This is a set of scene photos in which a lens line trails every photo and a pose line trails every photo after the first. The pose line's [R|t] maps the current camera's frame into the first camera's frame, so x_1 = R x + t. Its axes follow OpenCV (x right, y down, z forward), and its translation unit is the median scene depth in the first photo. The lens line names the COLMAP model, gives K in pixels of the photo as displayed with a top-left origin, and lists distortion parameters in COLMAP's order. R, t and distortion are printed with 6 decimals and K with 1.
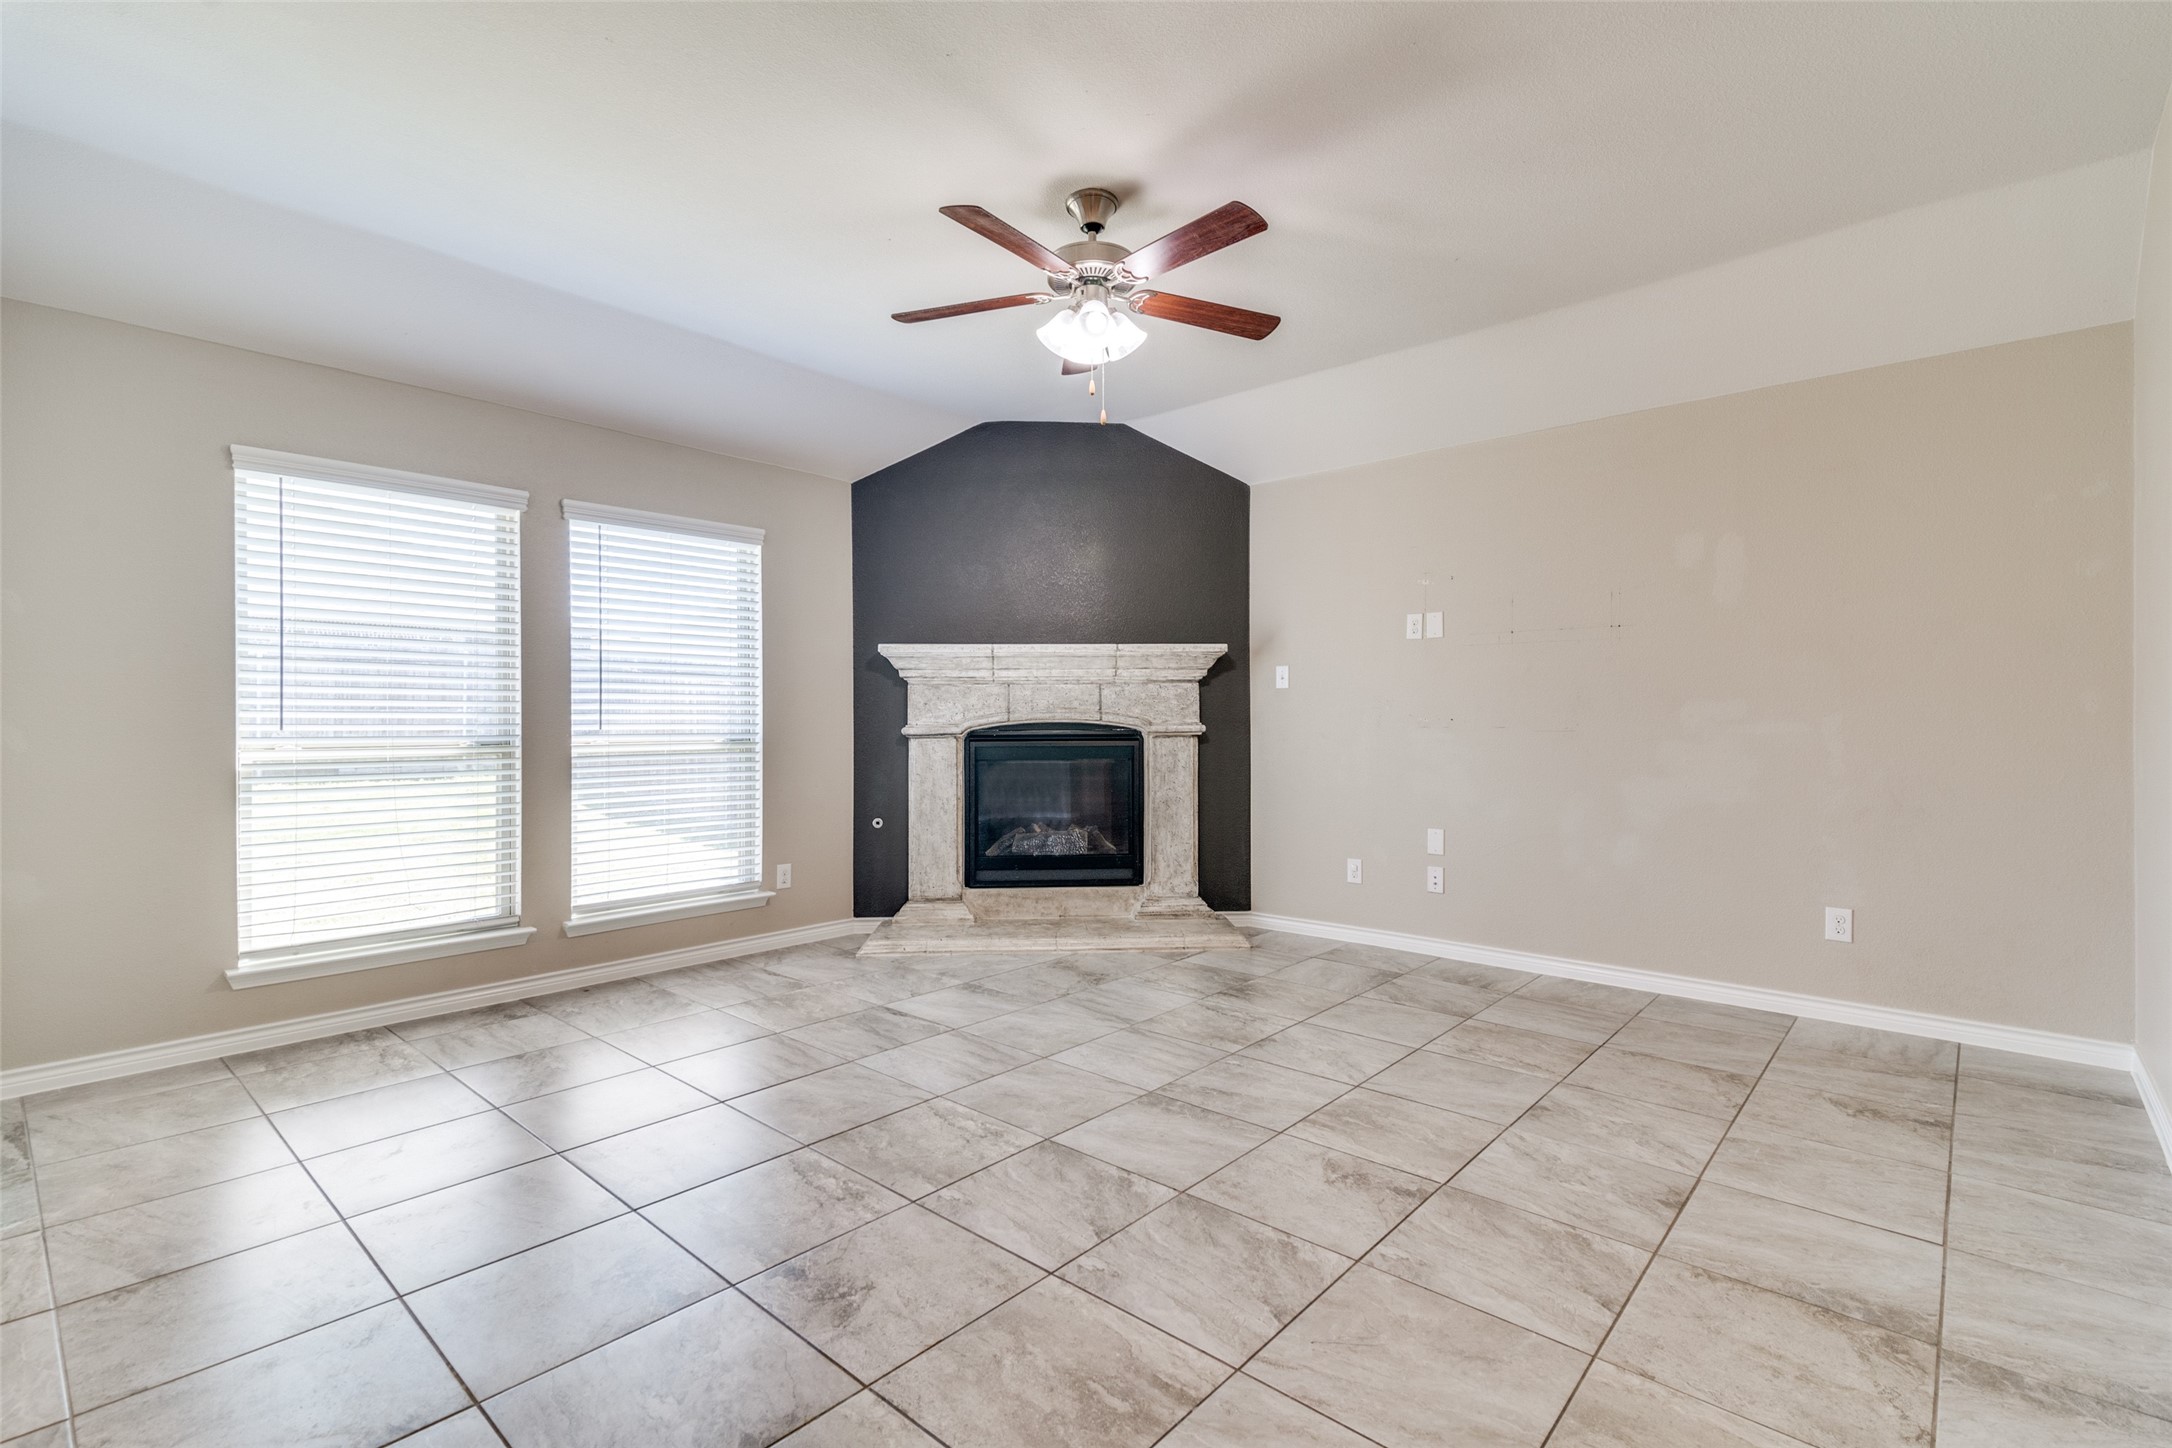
lens RADIAL K [[997.7, 0, 1089.3], [0, 997.7, 719.2], [0, 0, 1]] dist [0.024333, 0.000135]
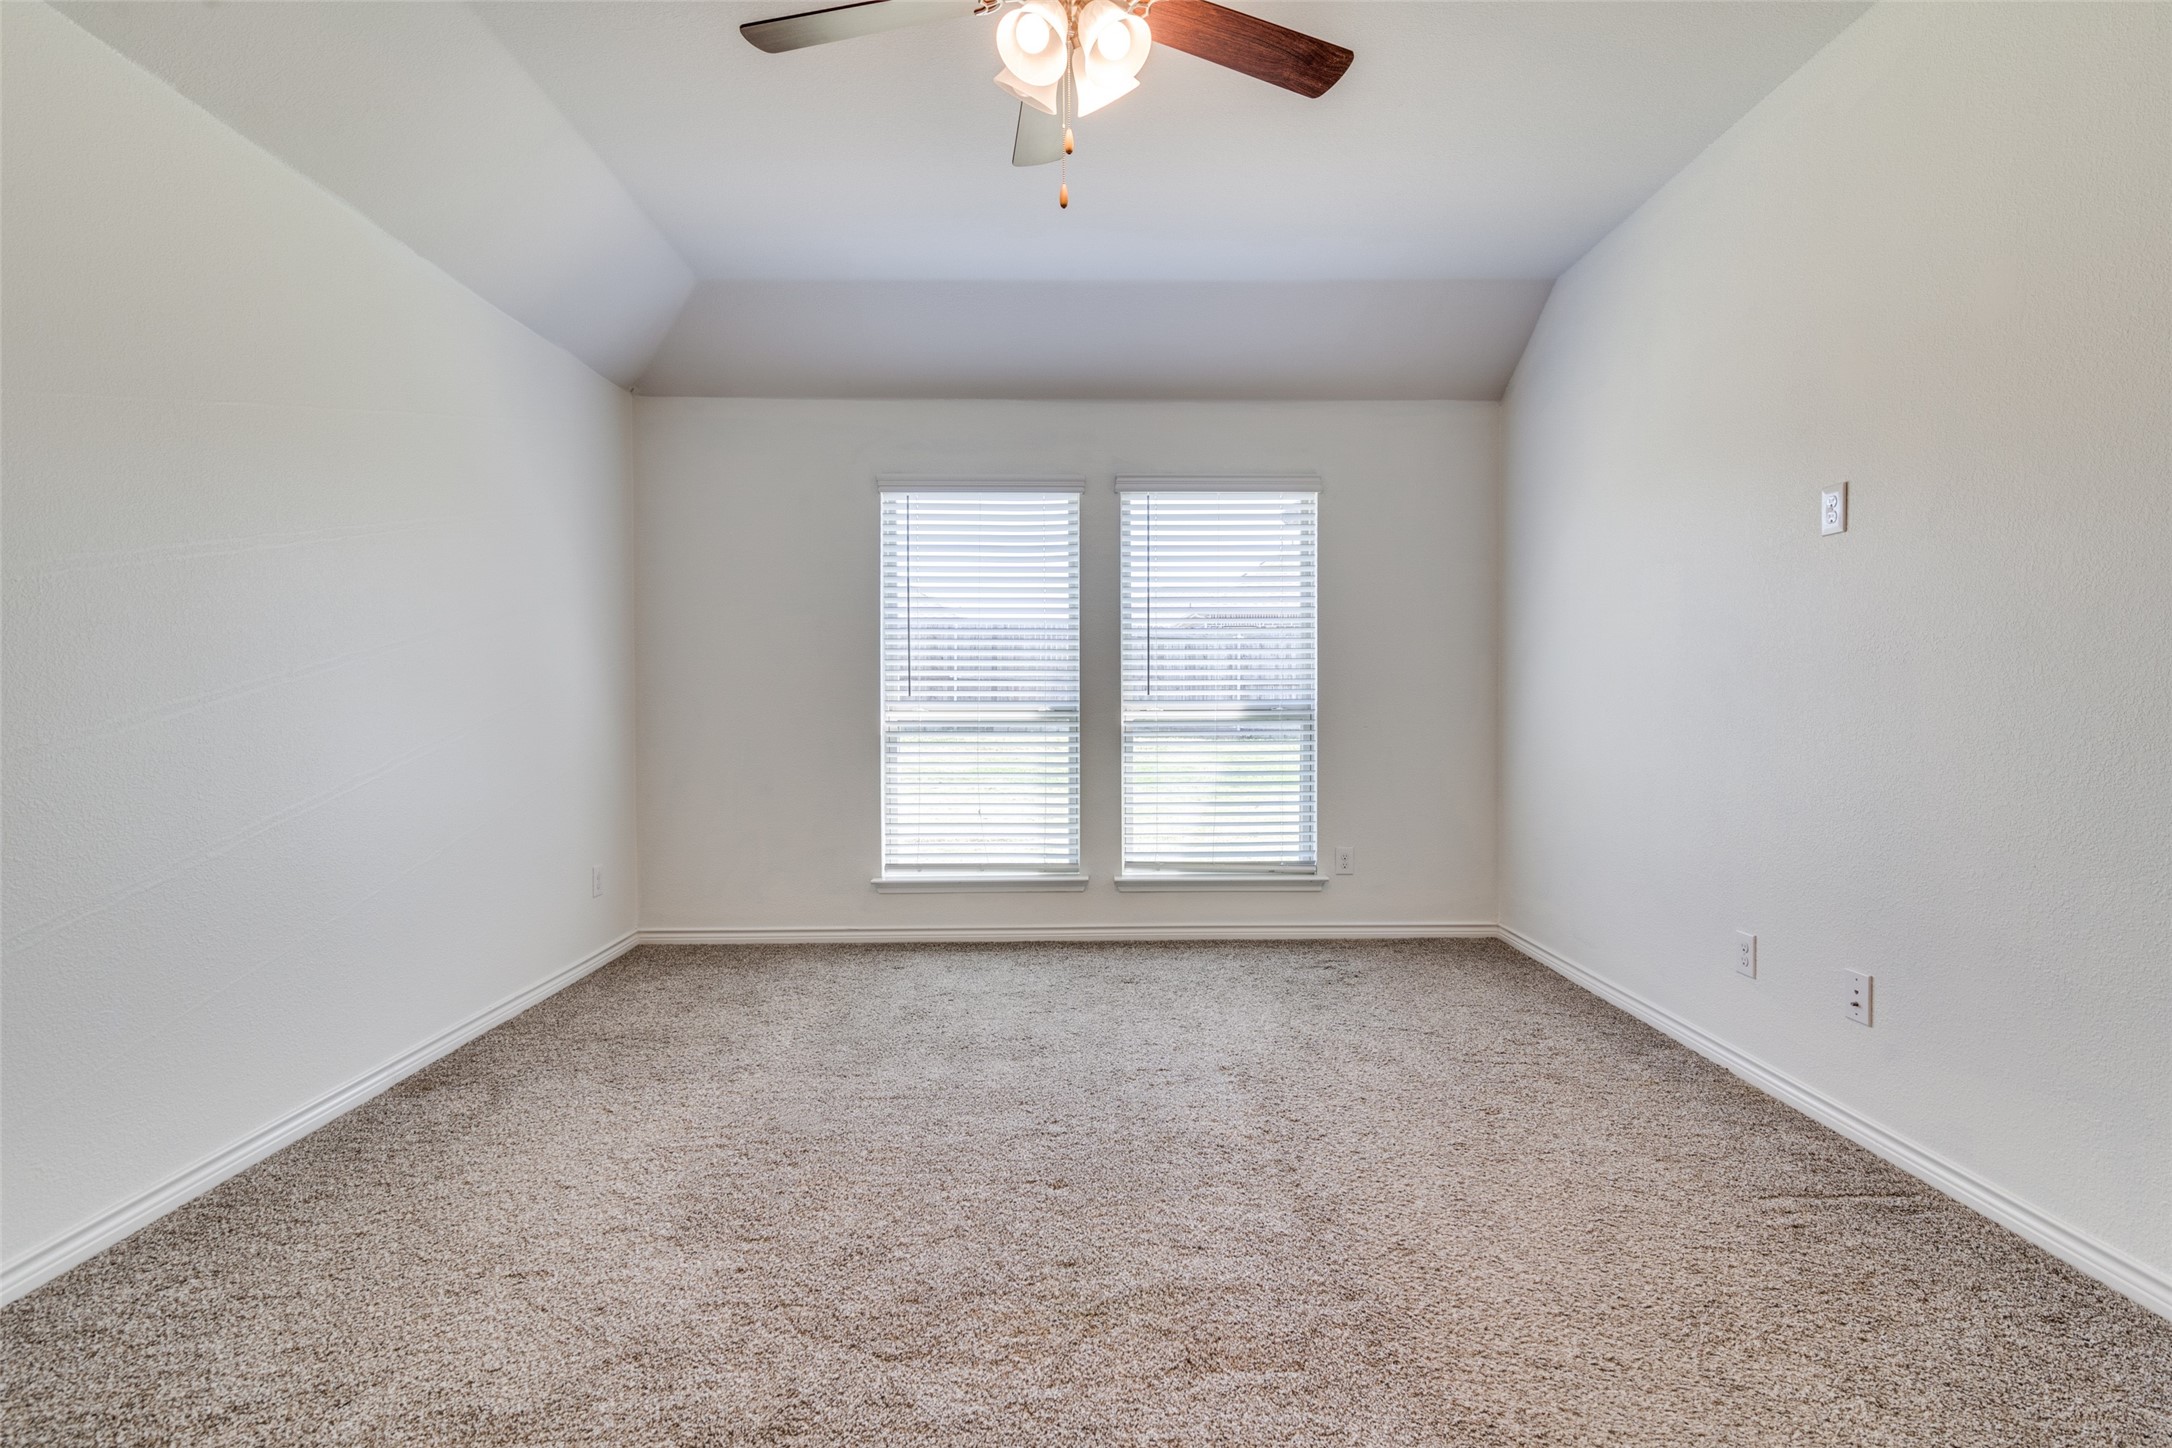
lens RADIAL K [[997.7, 0, 1089.3], [0, 997.7, 719.2], [0, 0, 1]] dist [0.024333, 0.000135]
pose [[0.670461, 0.021899, -0.741622, 0.235789], [0.003348, 0.999465, 0.032539, 0.000802], [0.741937, -0.024299, 0.670029, 0.273534]]
